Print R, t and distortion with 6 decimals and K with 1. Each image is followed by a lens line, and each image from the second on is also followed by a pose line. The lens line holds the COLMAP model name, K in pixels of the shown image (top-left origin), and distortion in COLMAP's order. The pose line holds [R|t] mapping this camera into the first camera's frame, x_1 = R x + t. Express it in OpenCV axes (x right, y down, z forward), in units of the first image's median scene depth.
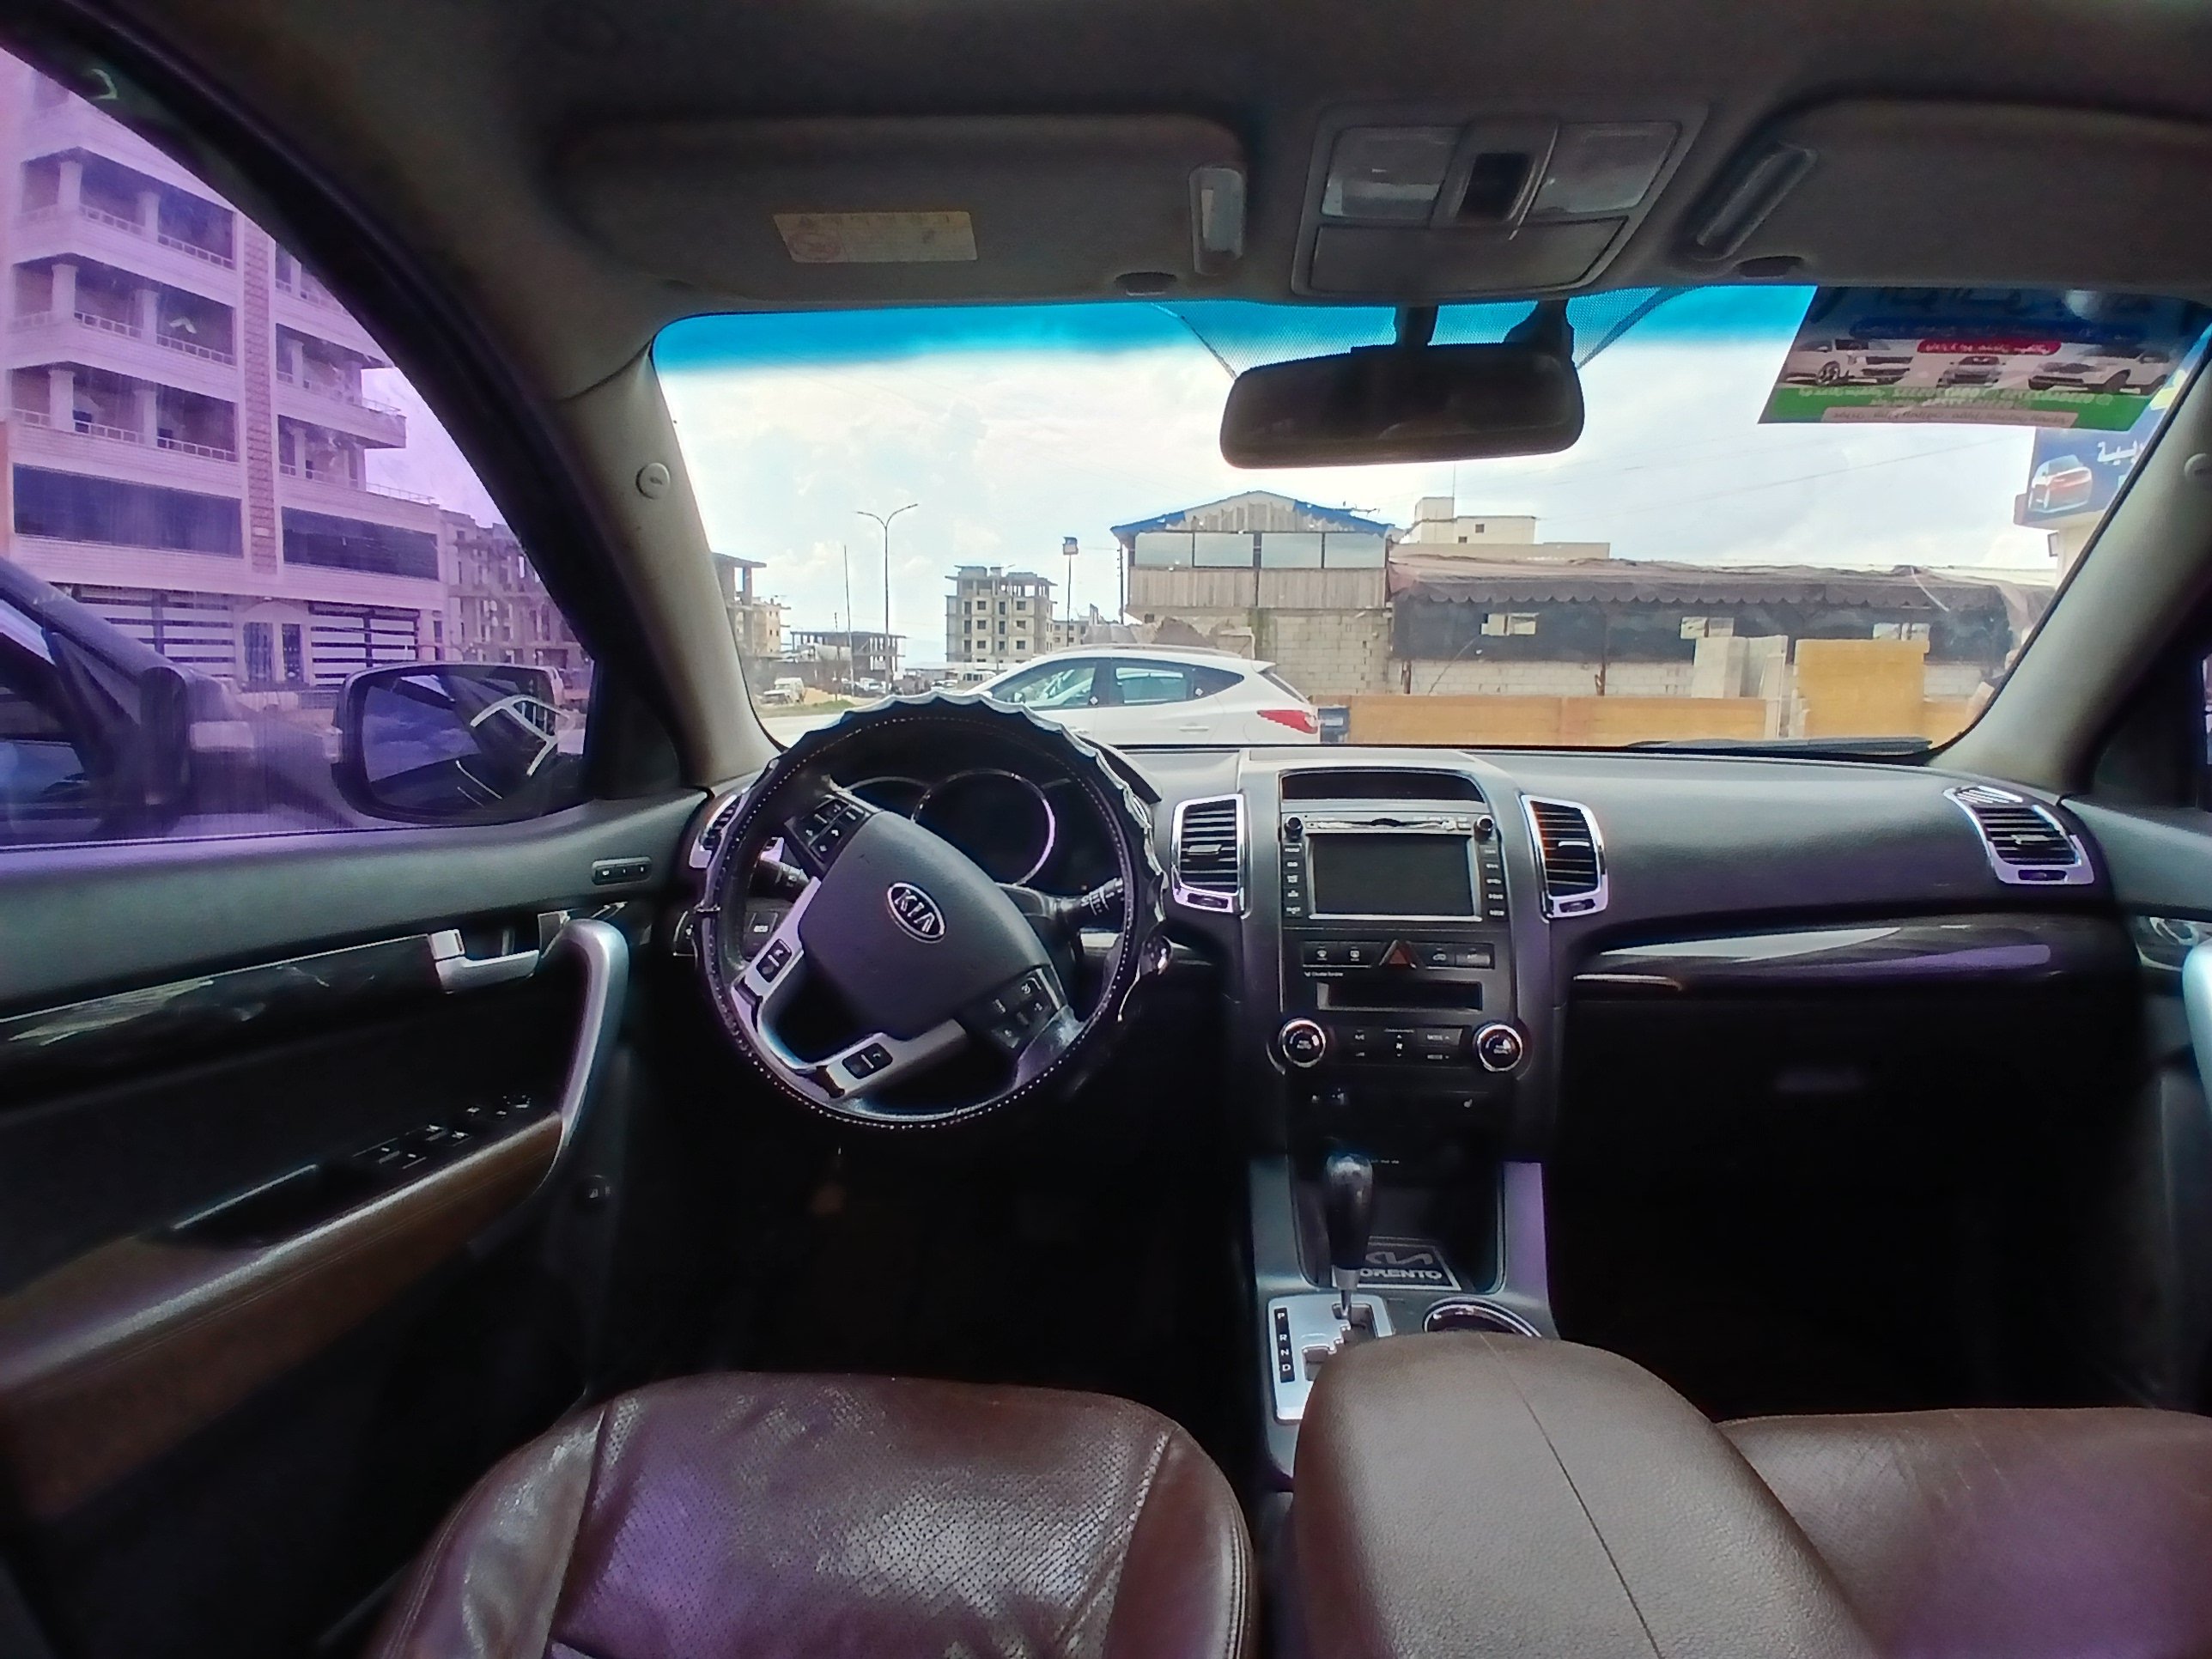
lens RADIAL K [[1107.9, 0, 1103.9], [0, 1107.9, 795.6], [0, 0, 1]] dist [0.002061, -0.043706]
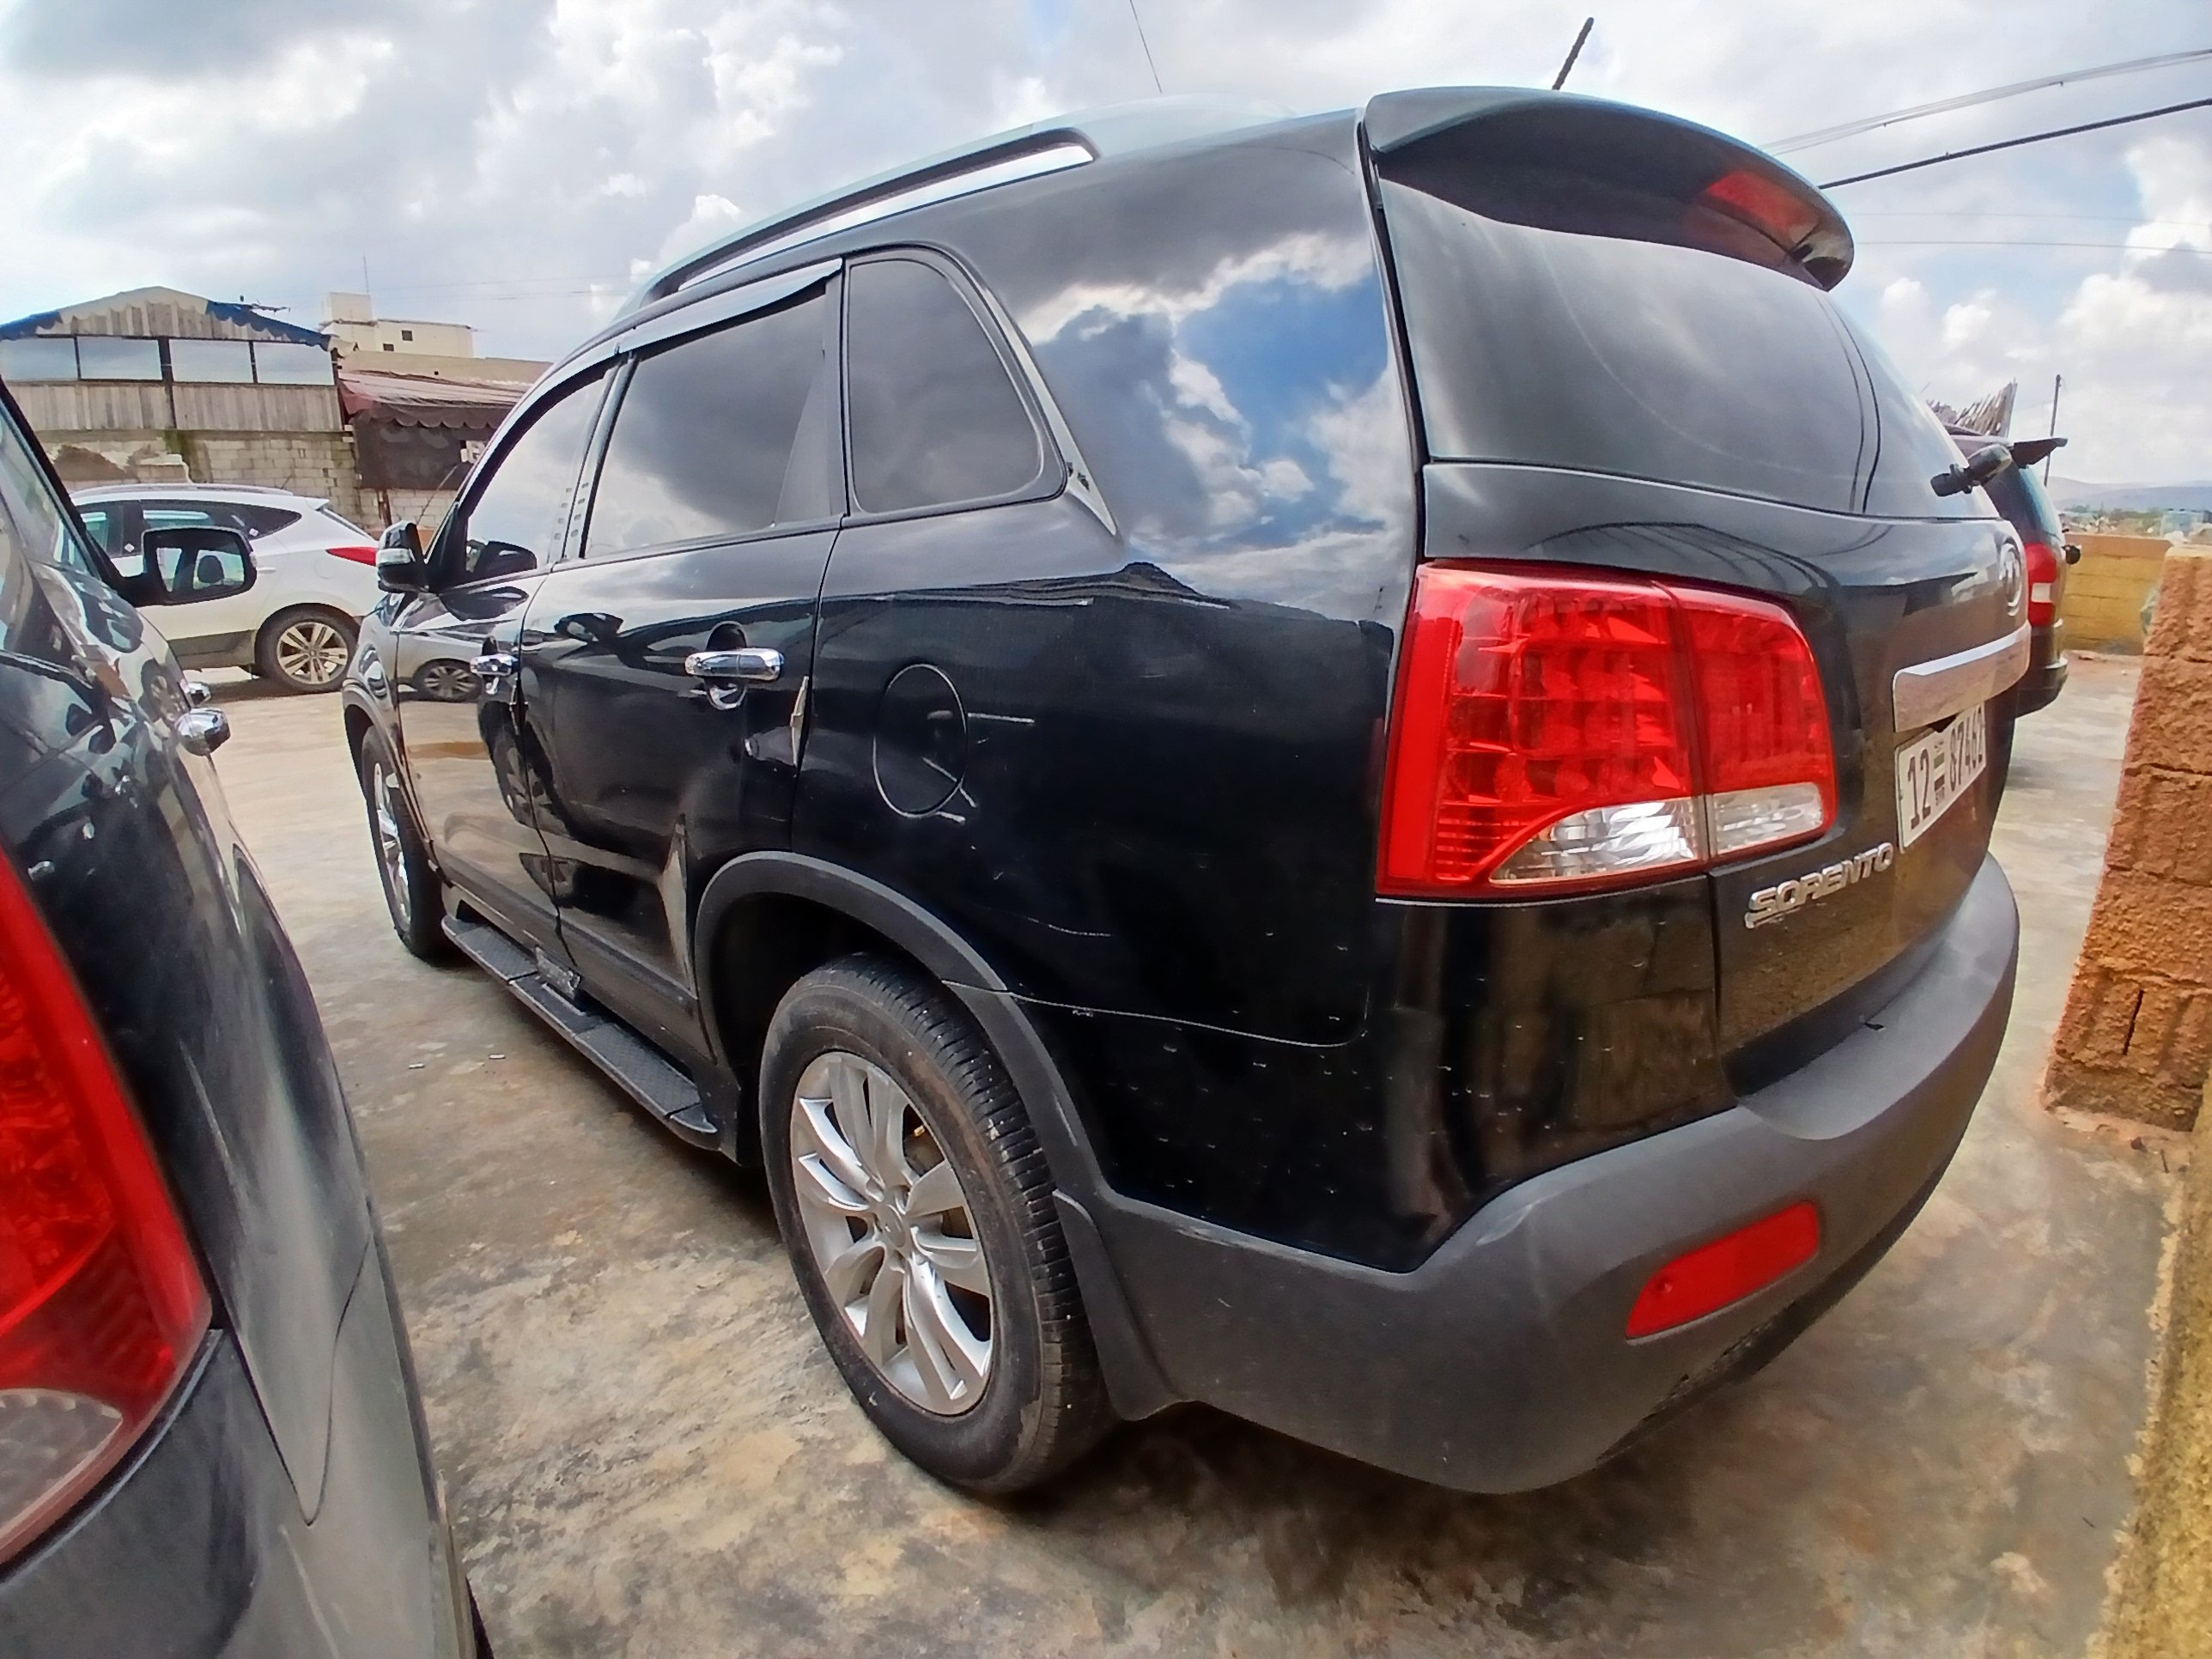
lens RADIAL K [[1107.9, 0, 1103.9], [0, 1107.9, 795.6], [0, 0, 1]] dist [0.002061, -0.043706]
pose [[0.649479, -0.199608, 0.733712, -1.551361], [0.086069, 0.978026, 0.189886, 0.141285], [-0.755492, -0.060177, 0.652388, -1.839371]]
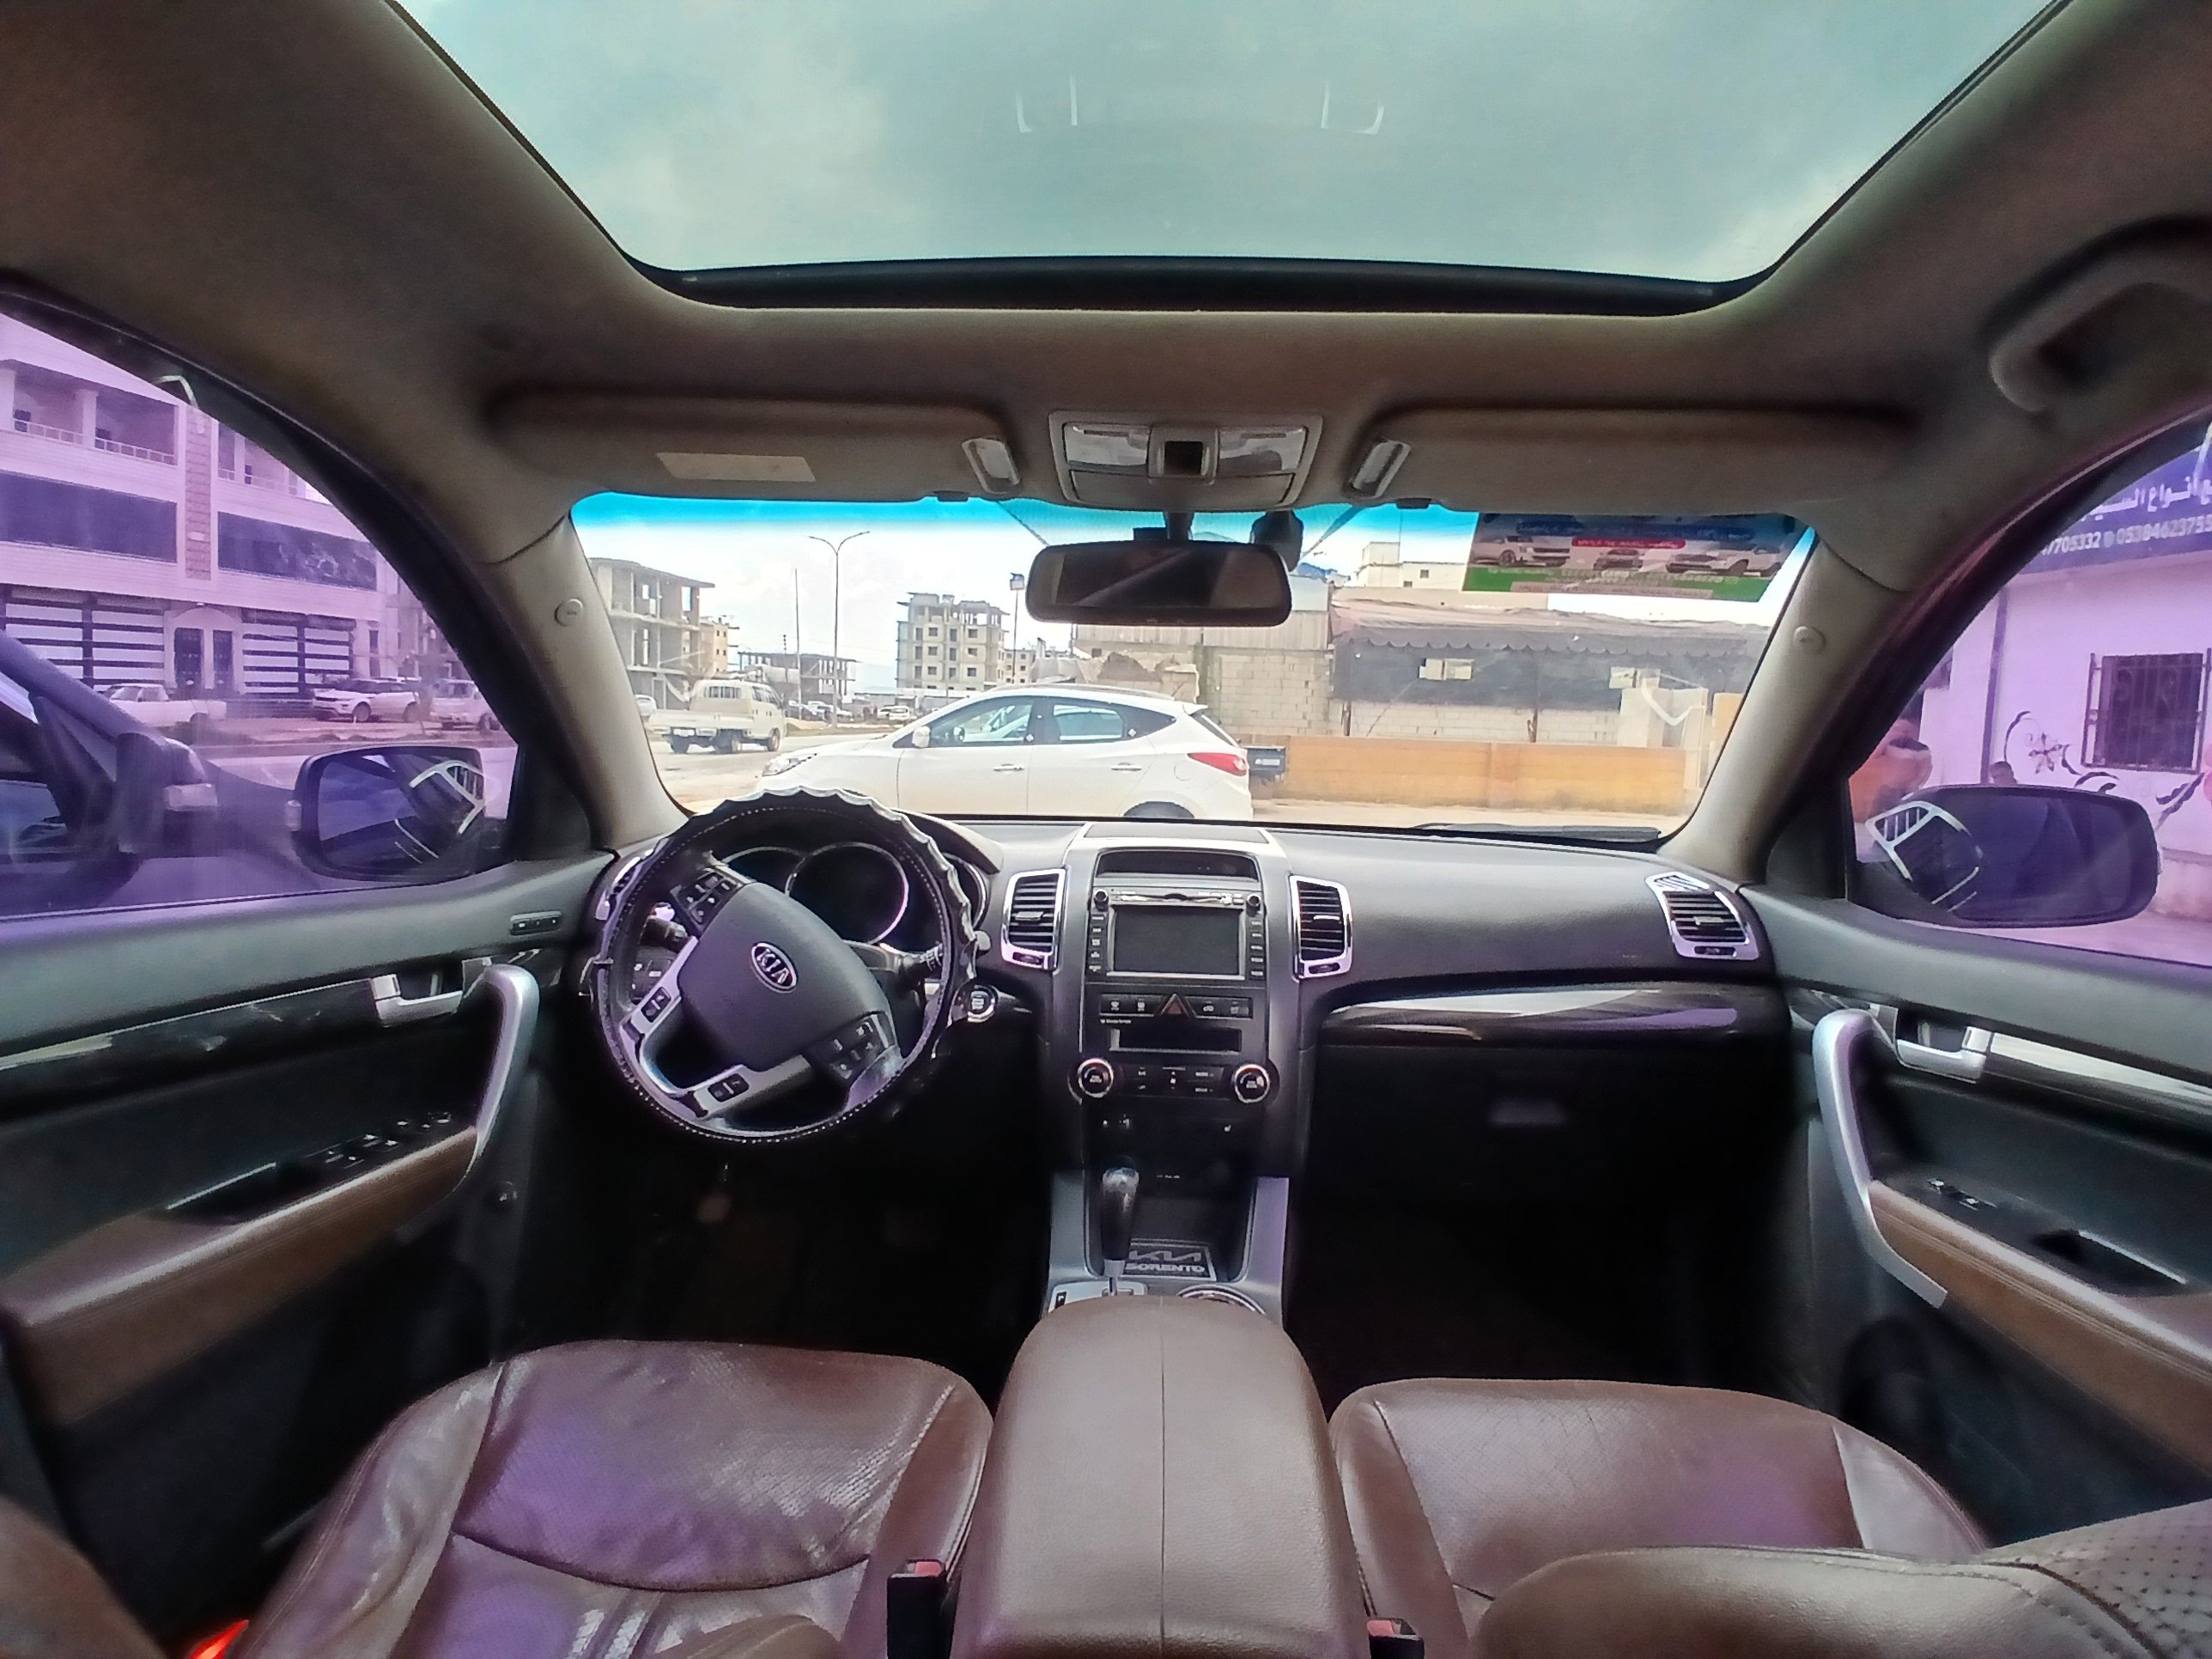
lens RADIAL K [[1107.7, 0, 1106.2], [0, 1107.7, 800.6], [0, 0, 1]] dist [-0.000302, -0.043127]
pose [[0.998523, 0.024390, 0.048553, 0.116529], [-0.023304, 0.999468, -0.022800, -0.052385], [-0.049083, 0.021635, 0.998560, -0.218652]]
